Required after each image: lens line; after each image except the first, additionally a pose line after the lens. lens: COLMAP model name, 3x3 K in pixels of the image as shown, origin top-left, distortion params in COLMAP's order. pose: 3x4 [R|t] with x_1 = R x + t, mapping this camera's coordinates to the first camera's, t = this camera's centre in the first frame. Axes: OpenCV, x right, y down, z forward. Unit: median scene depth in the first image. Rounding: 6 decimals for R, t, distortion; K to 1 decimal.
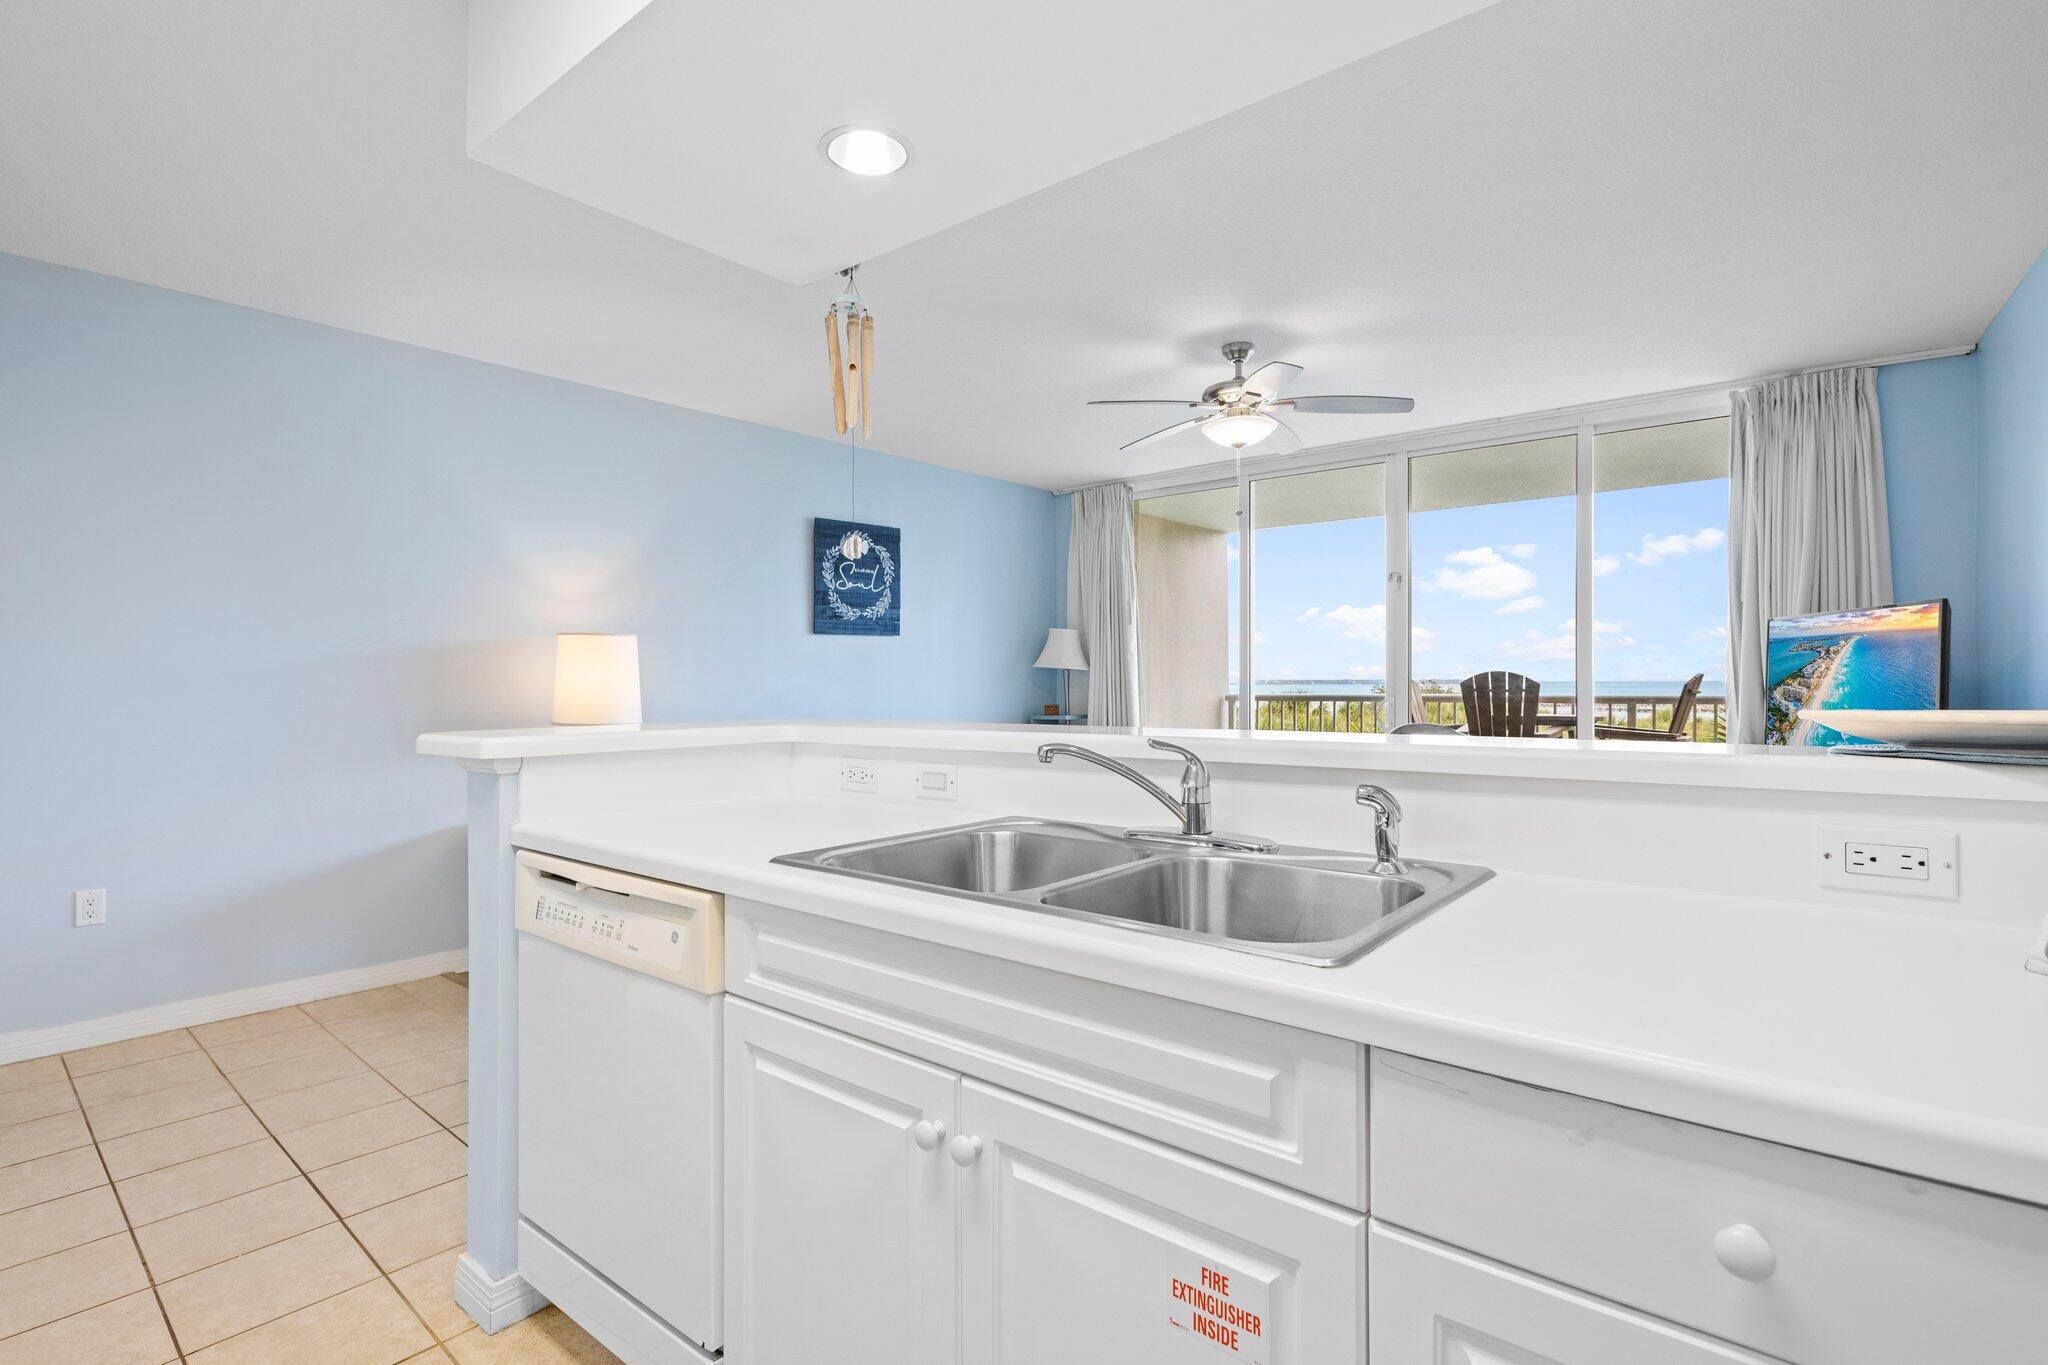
lens RADIAL K [[957.0, 0, 1024.0], [0, 957.0, 682.5], [0, 0, 1]] dist [0.002966, 0.000741]
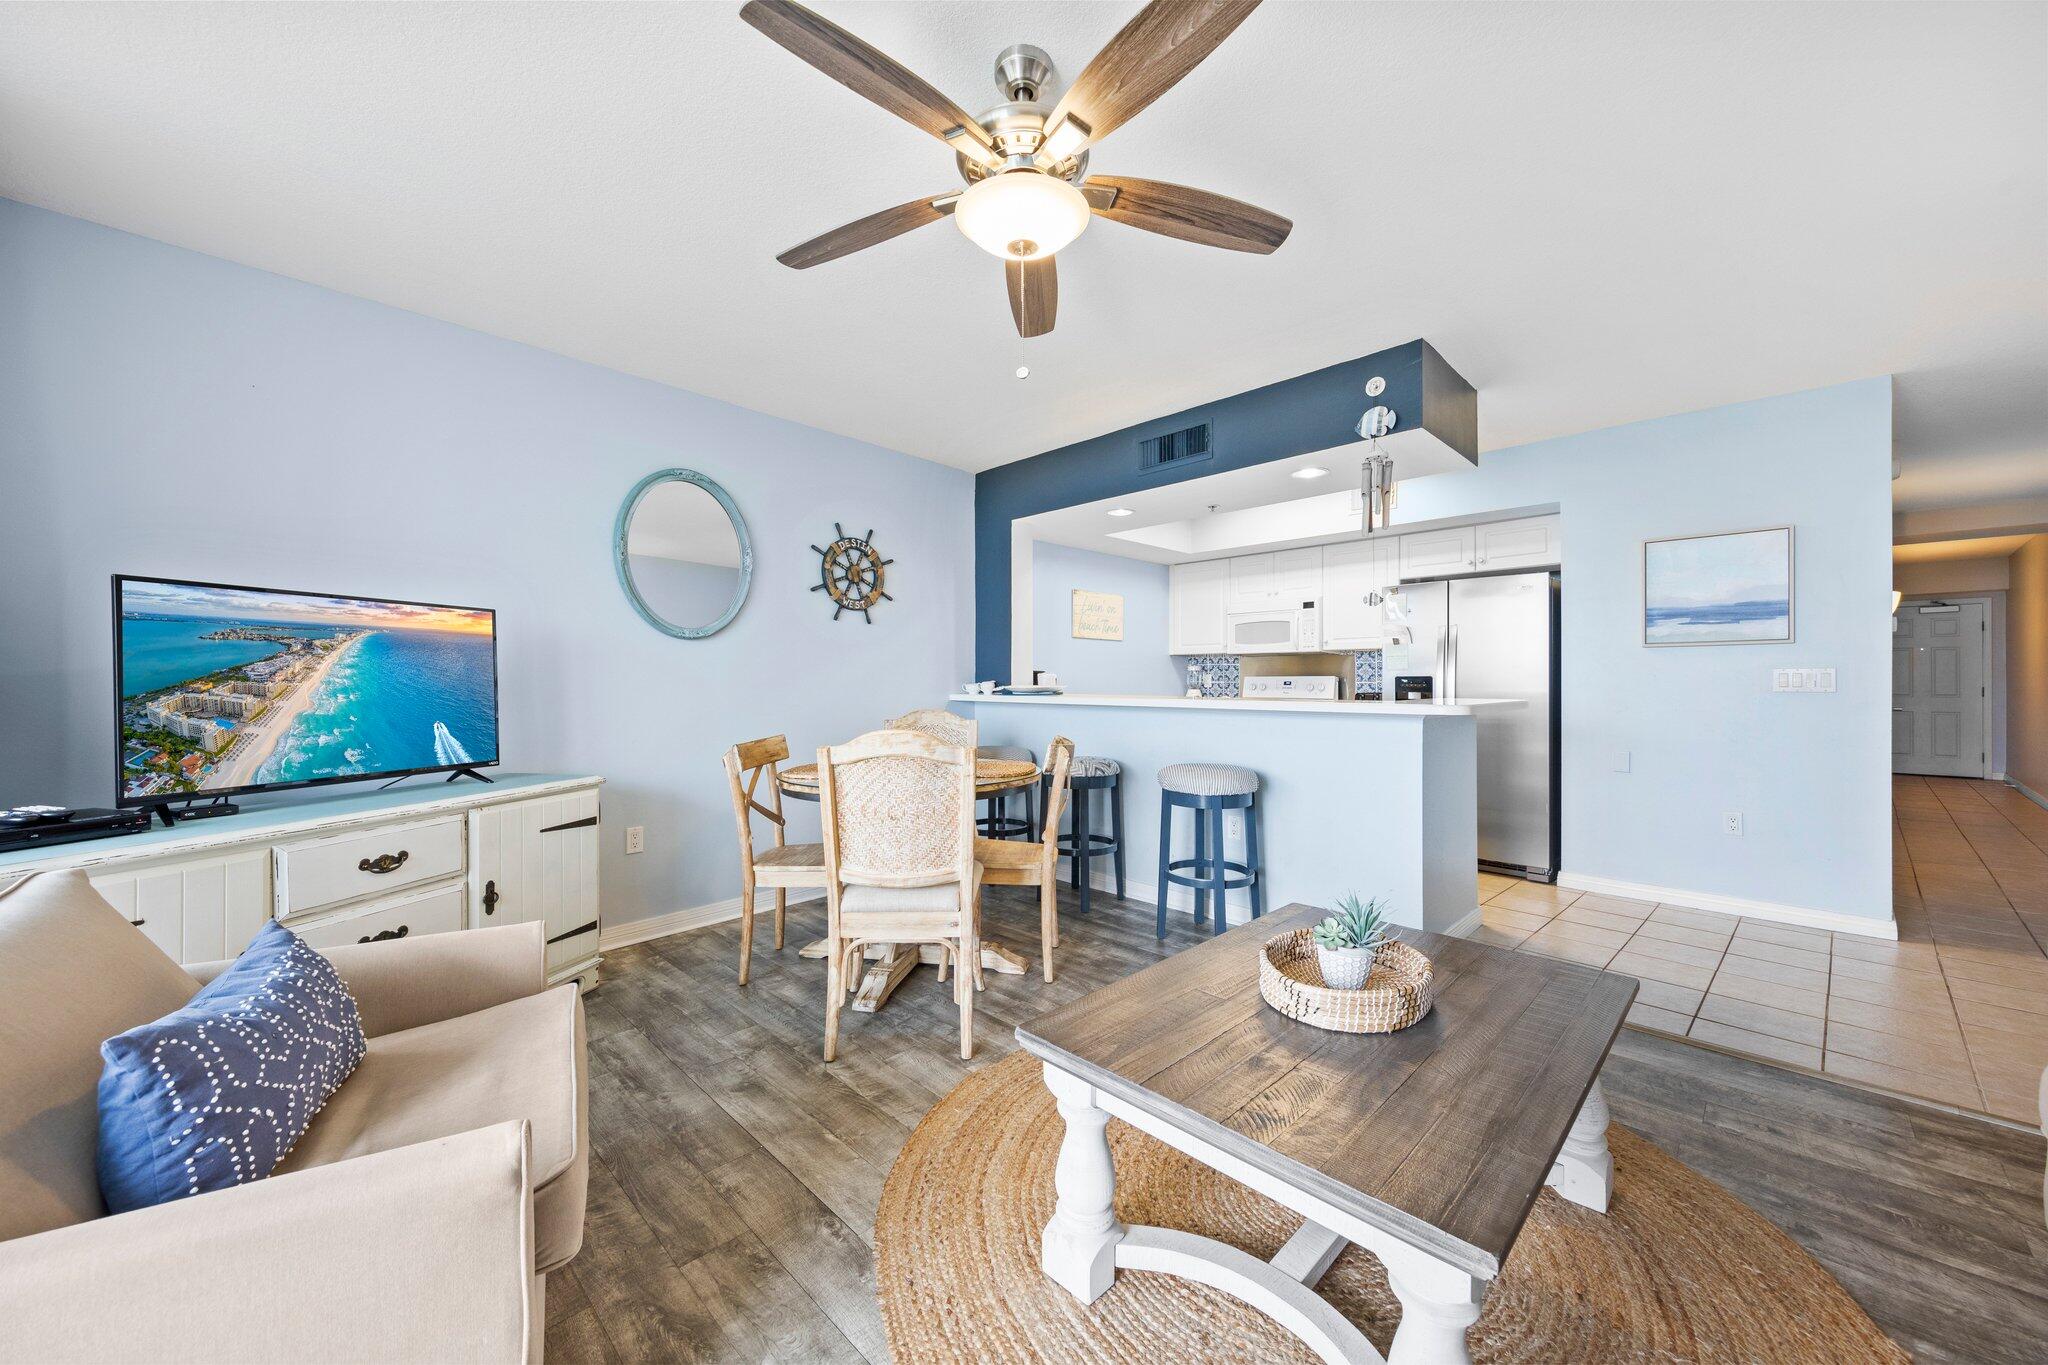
lens RADIAL K [[757.0, 0, 1018.9], [0, 757.0, 679.9], [0, 0, 1]] dist [0.013799, -0.006254]
pose [[-0.992796, 0.007231, 0.119595, 0.158713], [0.007212, 0.999974, -0.000592, 0.000536], [-0.119596, 0.000275, -0.992823, 1.271932]]
